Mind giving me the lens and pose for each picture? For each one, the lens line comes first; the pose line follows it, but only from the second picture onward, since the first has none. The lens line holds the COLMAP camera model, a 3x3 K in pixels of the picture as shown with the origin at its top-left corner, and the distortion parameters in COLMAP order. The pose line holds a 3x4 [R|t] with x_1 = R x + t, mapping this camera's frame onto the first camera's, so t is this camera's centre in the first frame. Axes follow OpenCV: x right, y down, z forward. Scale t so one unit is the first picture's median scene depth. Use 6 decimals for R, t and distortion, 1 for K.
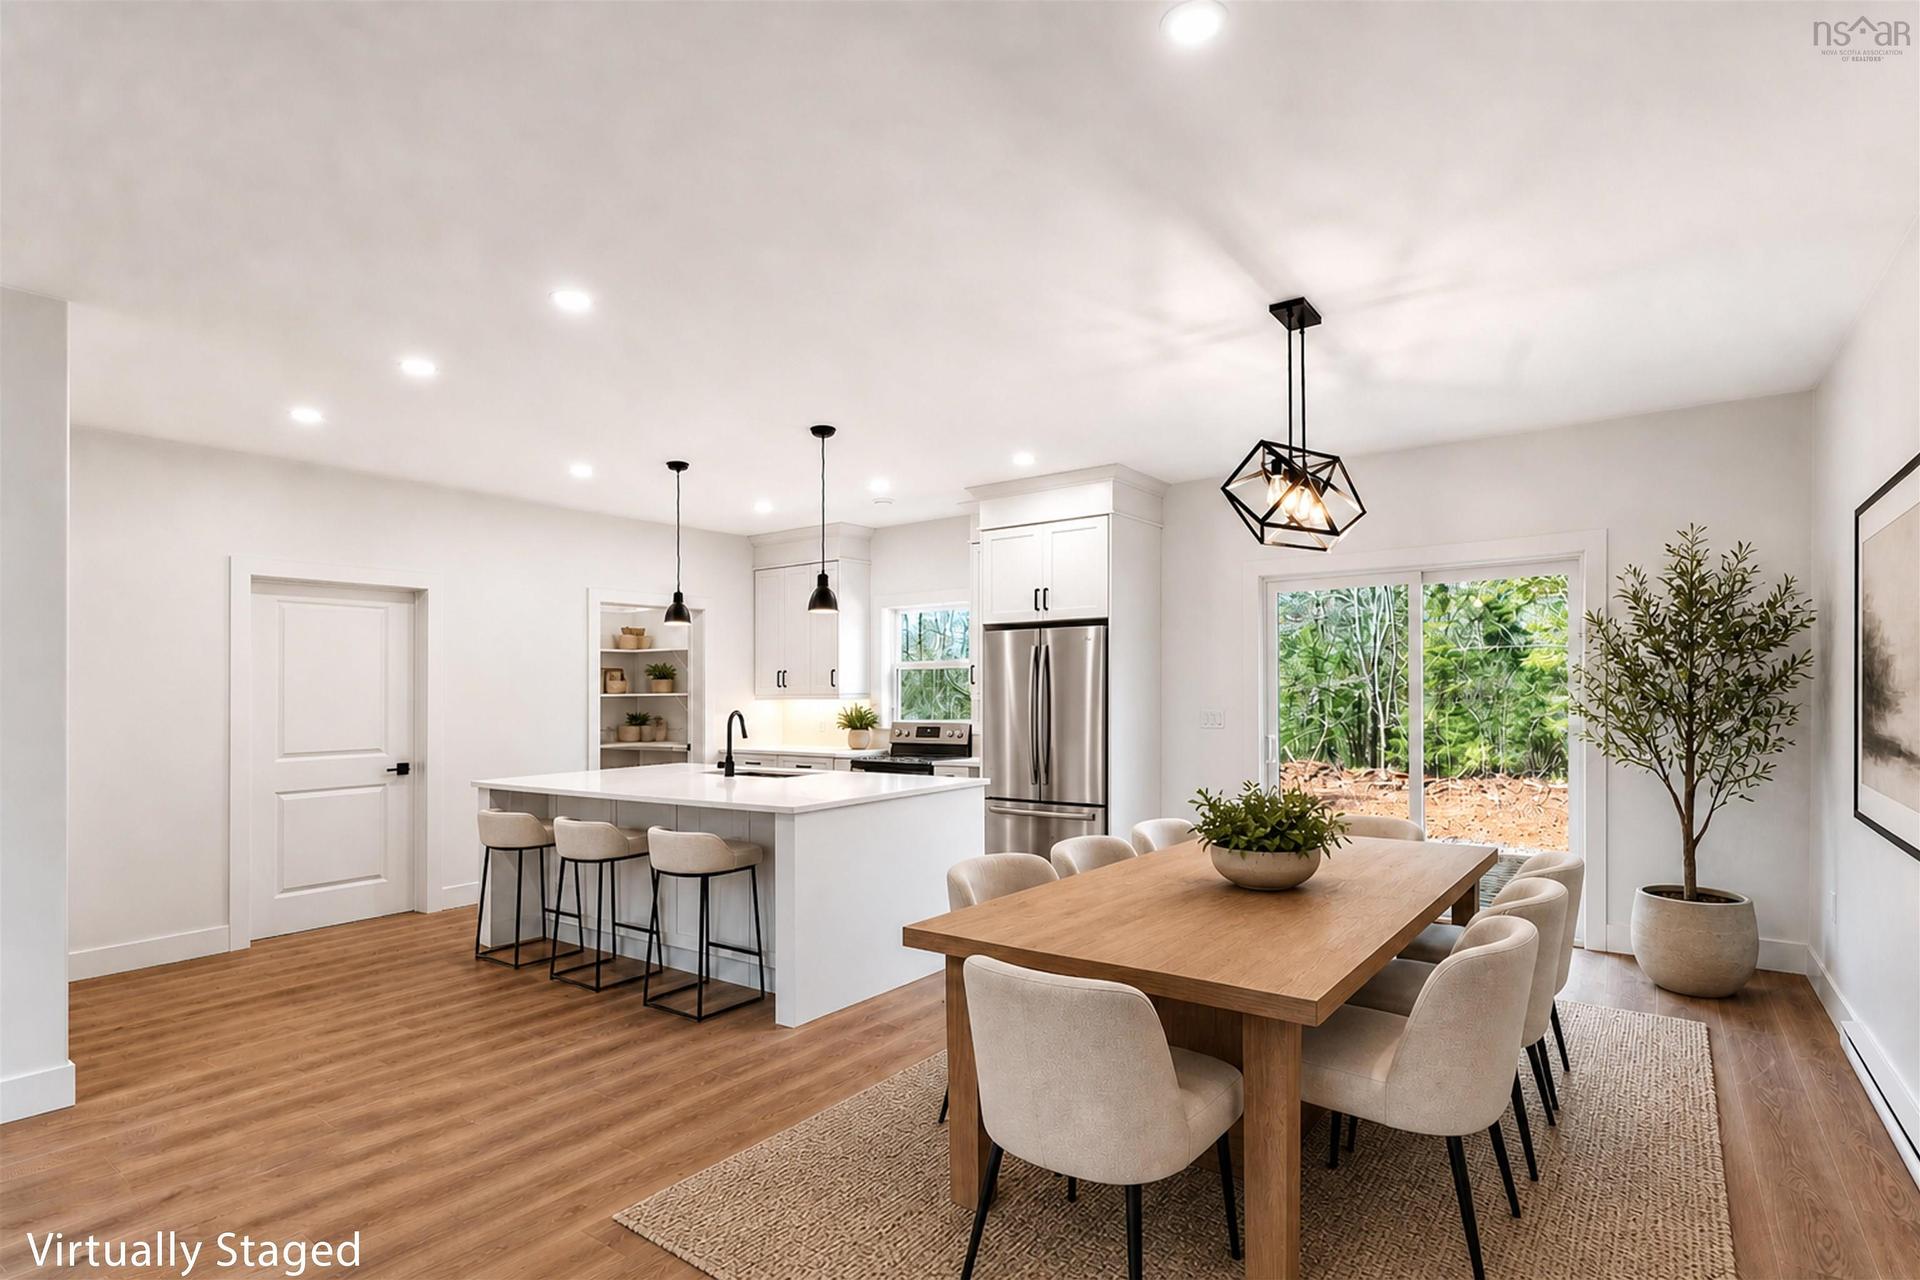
lens RADIAL K [[945.0, 0, 985.7], [0, 945.0, 681.6], [0, 0, 1]] dist [0.001375, 0.001674]
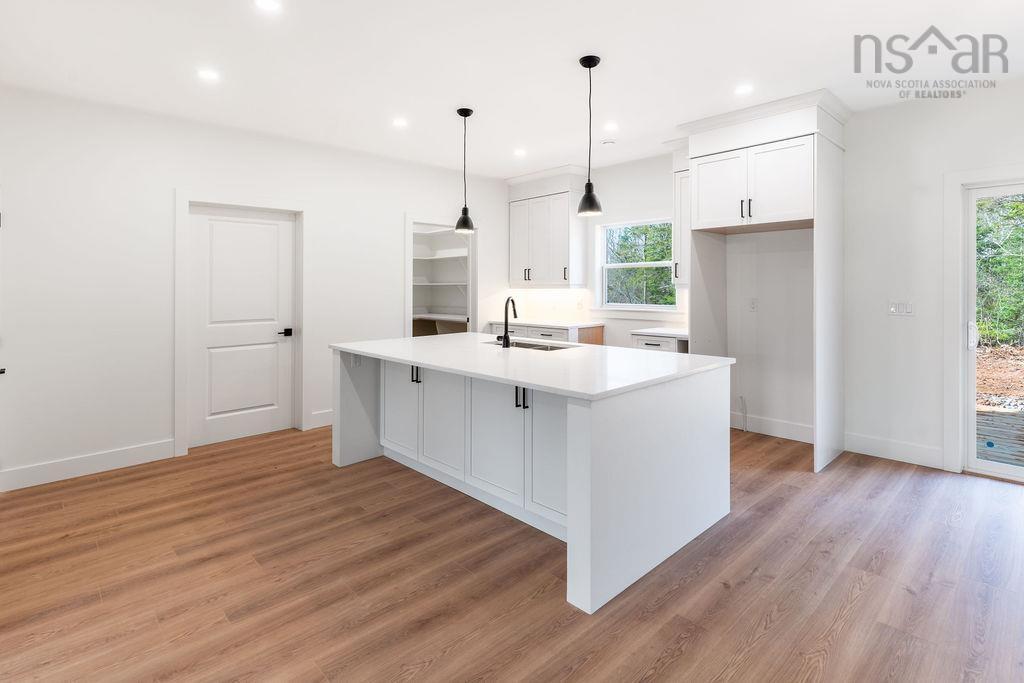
lens RADIAL K [[511.0, 0, 500.0], [0, 511.0, 268.7], [0, 0, 1]] dist [0.001314, 0.001455]
pose [[0.976703, -0.001284, -0.214590, -0.113695], [-0.003331, 0.999771, -0.021143, 0.006969], [0.214568, 0.021365, 0.976475, 0.277669]]
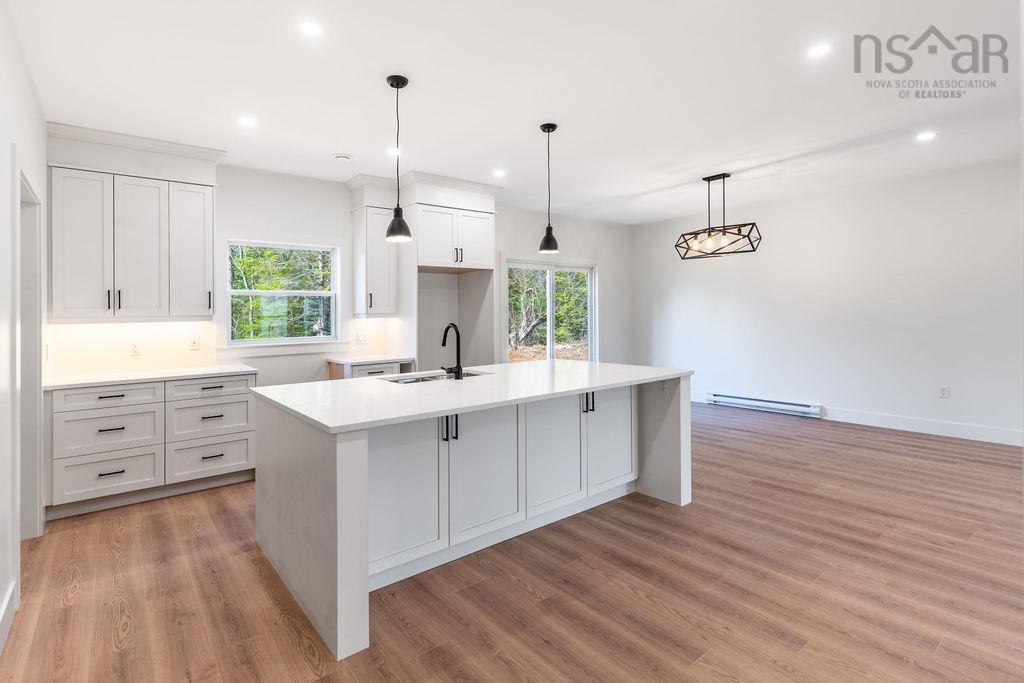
lens RADIAL K [[511.0, 0, 492.8], [0, 511.0, 315.2], [0, 0, 1]] dist [0.001314, 0.001455]
pose [[0.275805, 0.006968, 0.961188, -0.761338], [0.004810, 0.999951, -0.008629, 0.023727], [-0.961201, 0.007003, 0.275758, 0.692953]]
